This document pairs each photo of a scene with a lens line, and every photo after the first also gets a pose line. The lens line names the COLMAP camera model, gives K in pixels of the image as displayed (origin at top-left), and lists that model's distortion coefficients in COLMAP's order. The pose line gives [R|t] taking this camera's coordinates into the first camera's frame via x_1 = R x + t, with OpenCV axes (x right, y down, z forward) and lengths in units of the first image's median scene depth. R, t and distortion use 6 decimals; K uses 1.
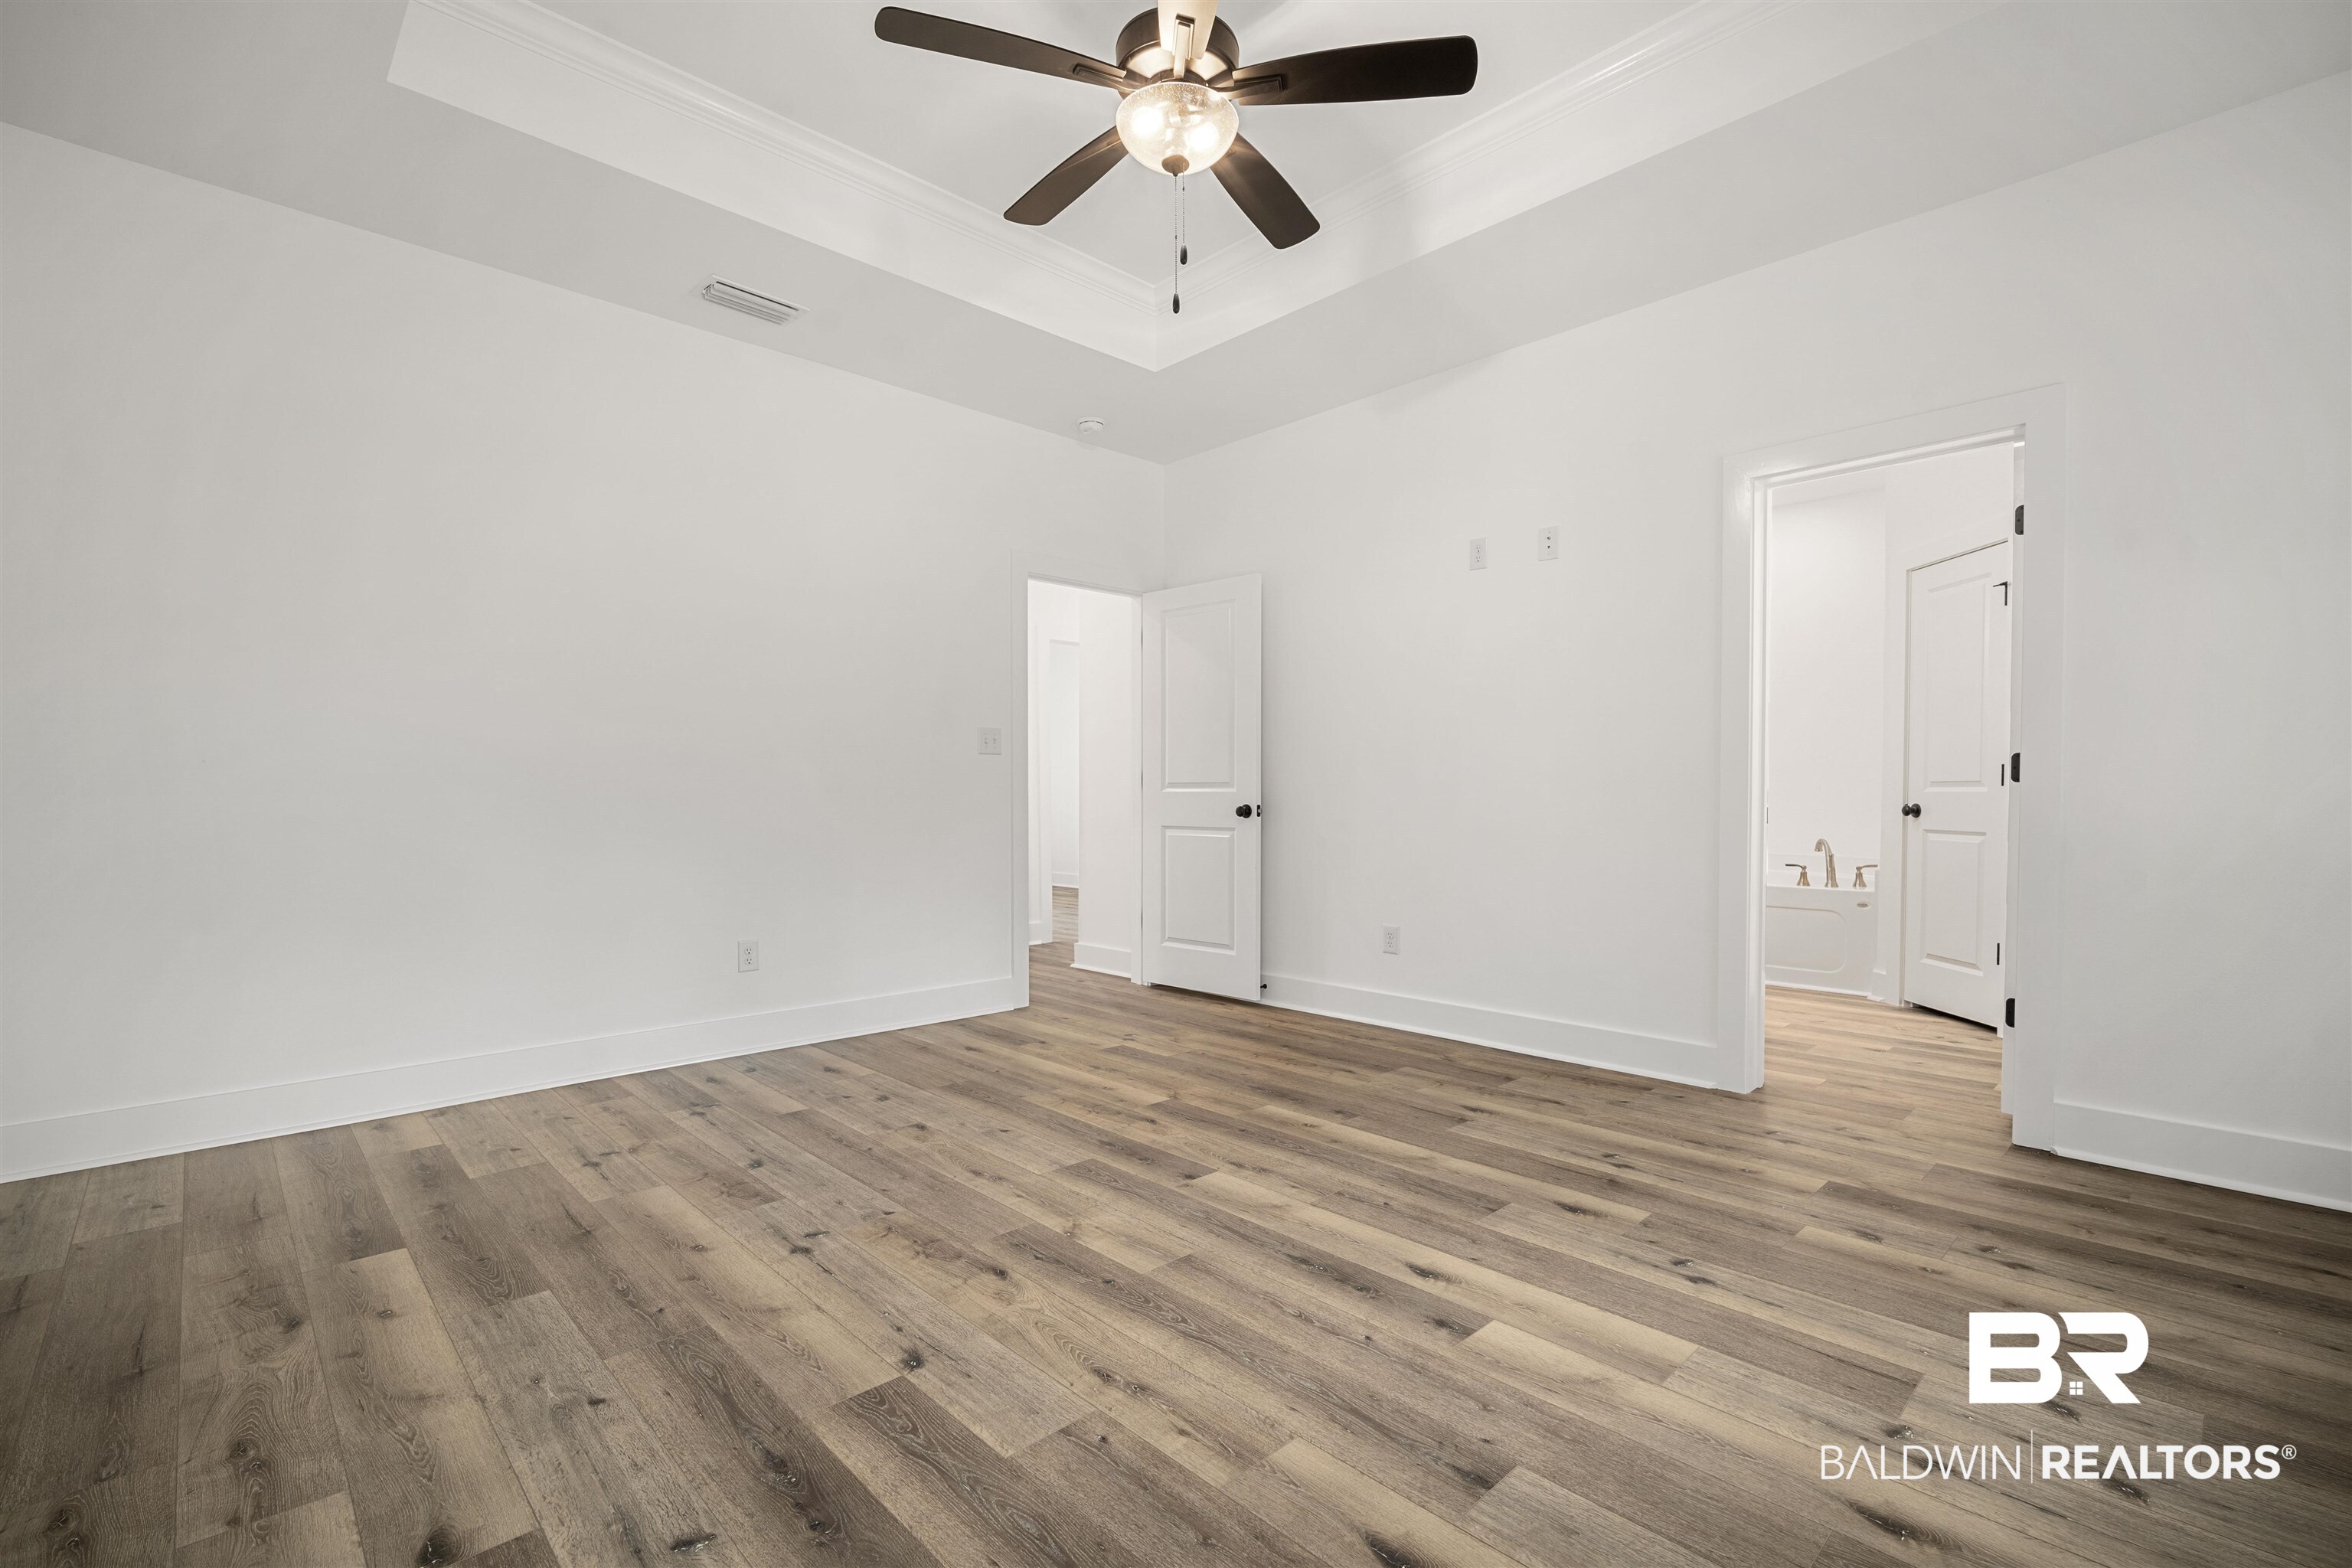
lens RADIAL K [[1036.7, 0, 1191.5], [0, 1036.7, 784.4], [0, 0, 1]] dist [-0.015978, 0.003945]
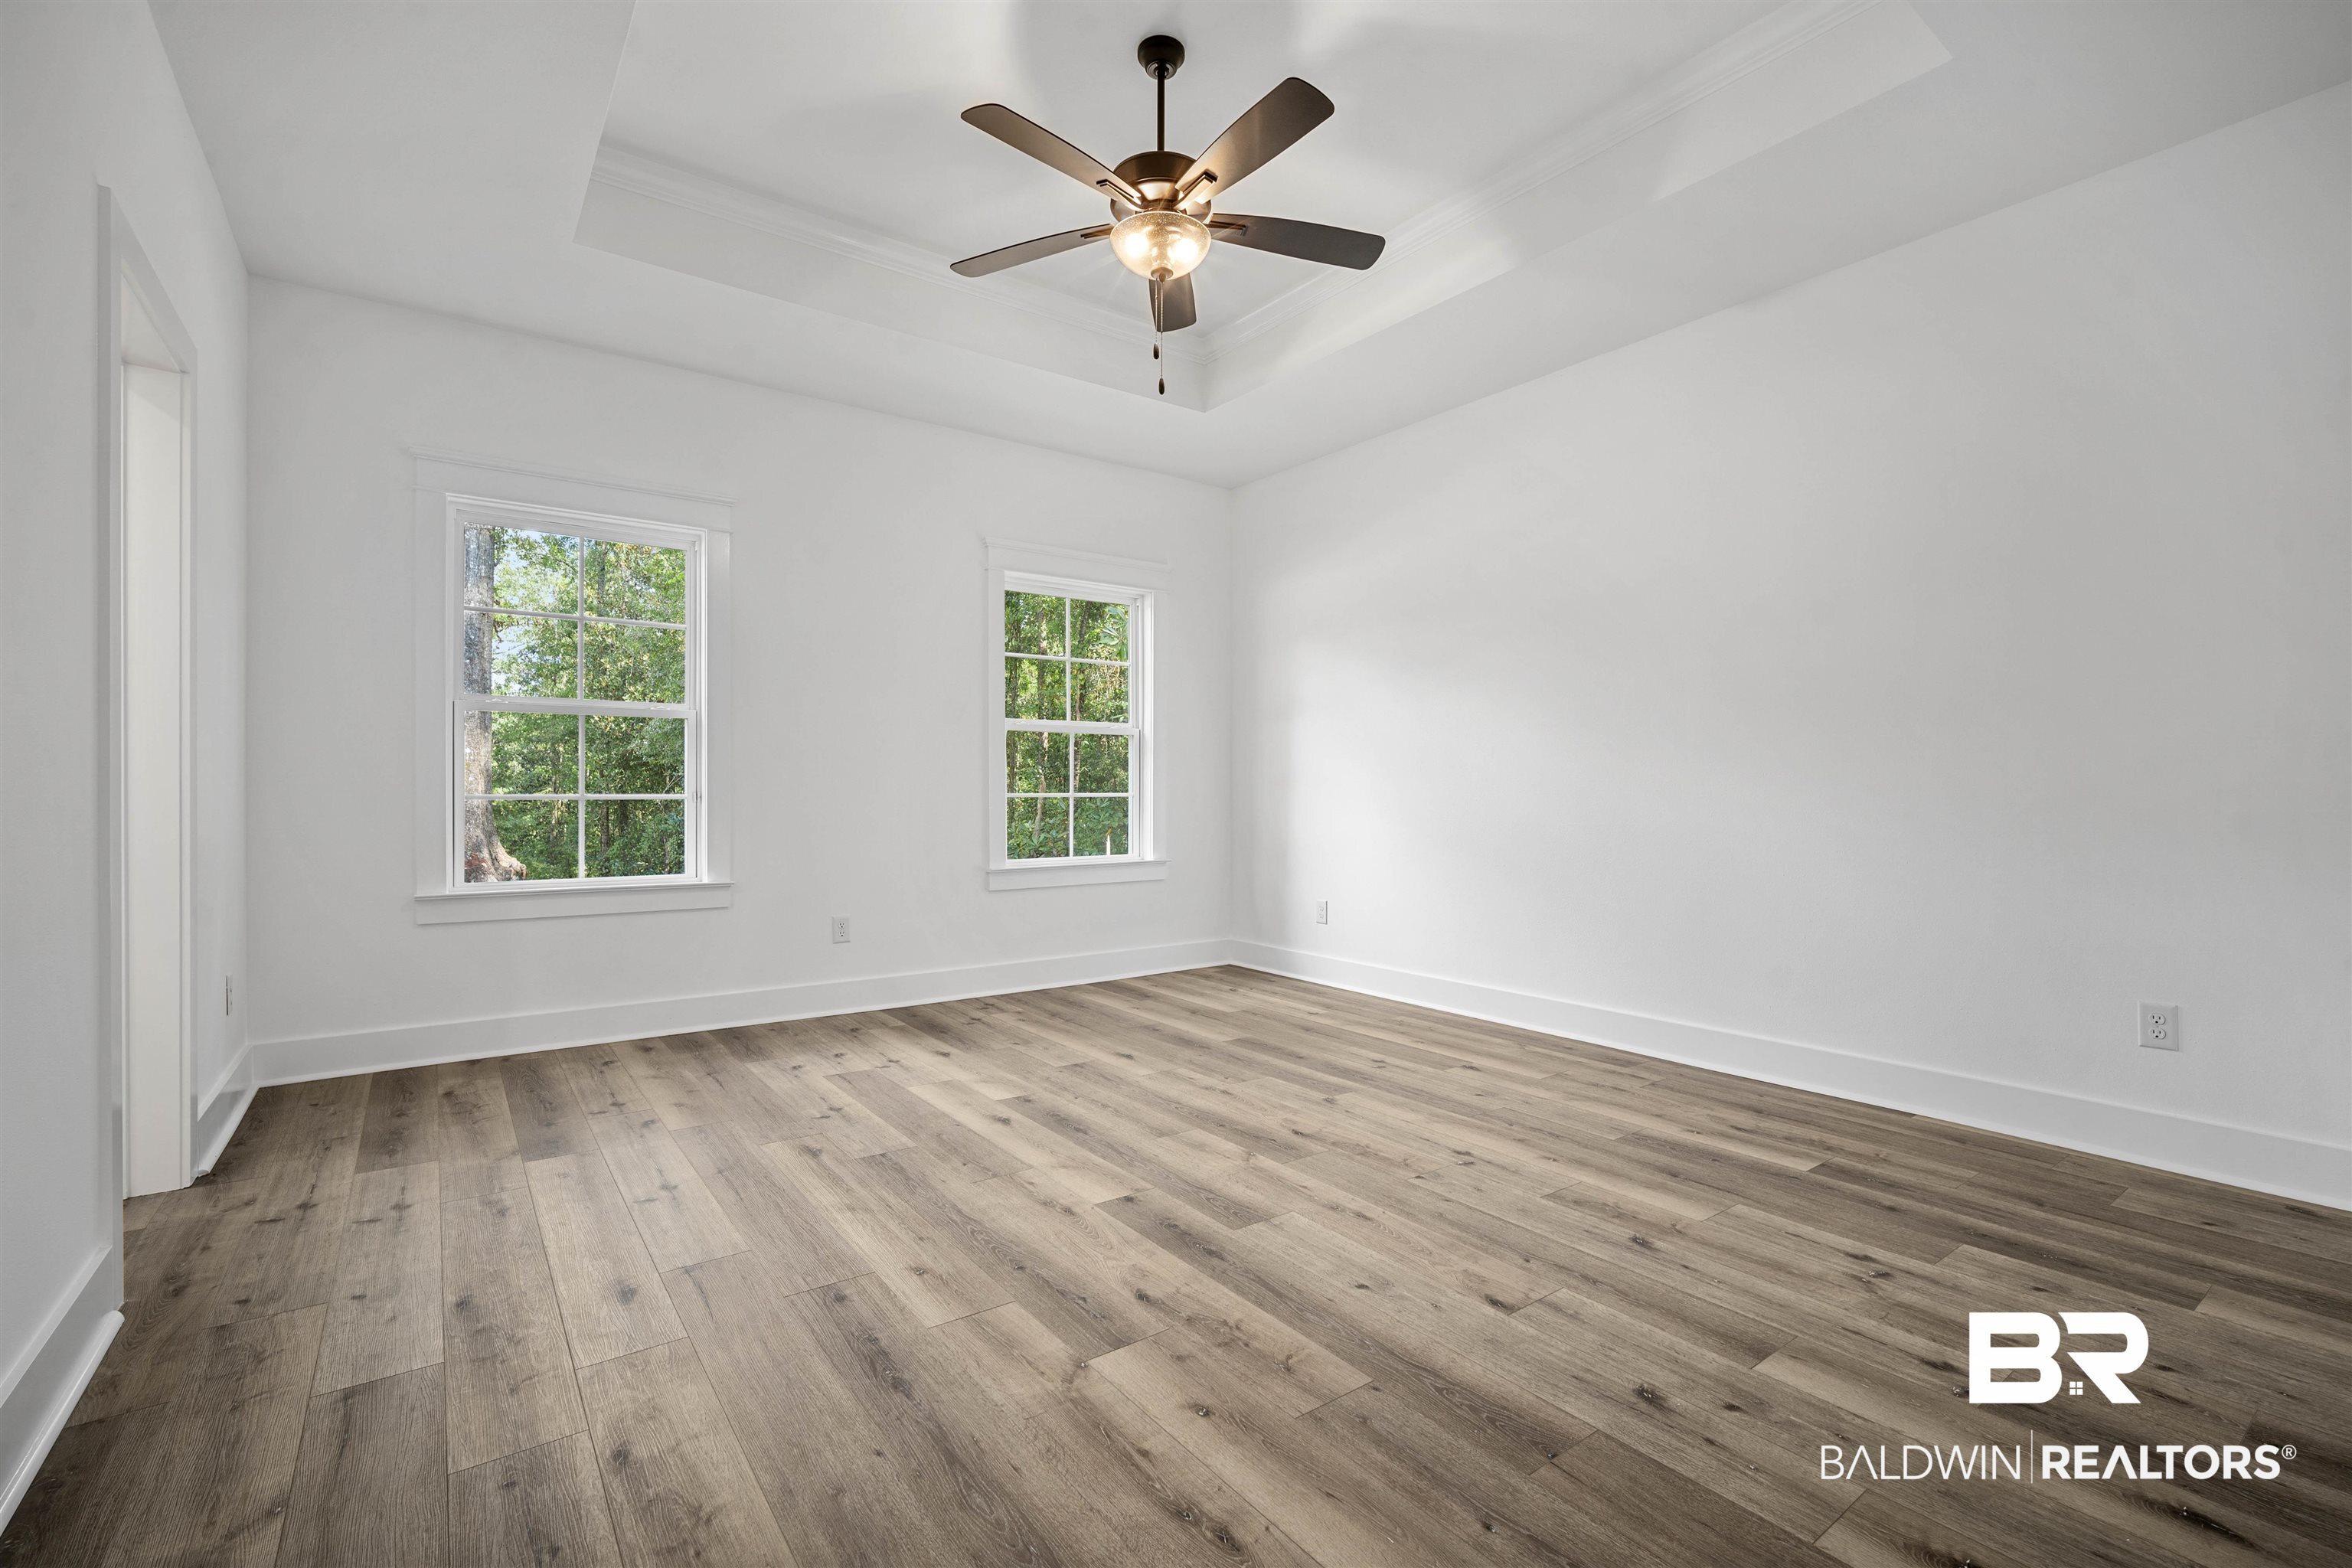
lens RADIAL K [[1036.7, 0, 1191.5], [0, 1036.7, 784.4], [0, 0, 1]] dist [-0.015978, 0.003945]
pose [[-0.991364, -0.001214, 0.131130, -0.197905], [-0.003513, 0.999844, -0.017302, 0.022120], [-0.131089, -0.017613, -0.991214, 2.122064]]
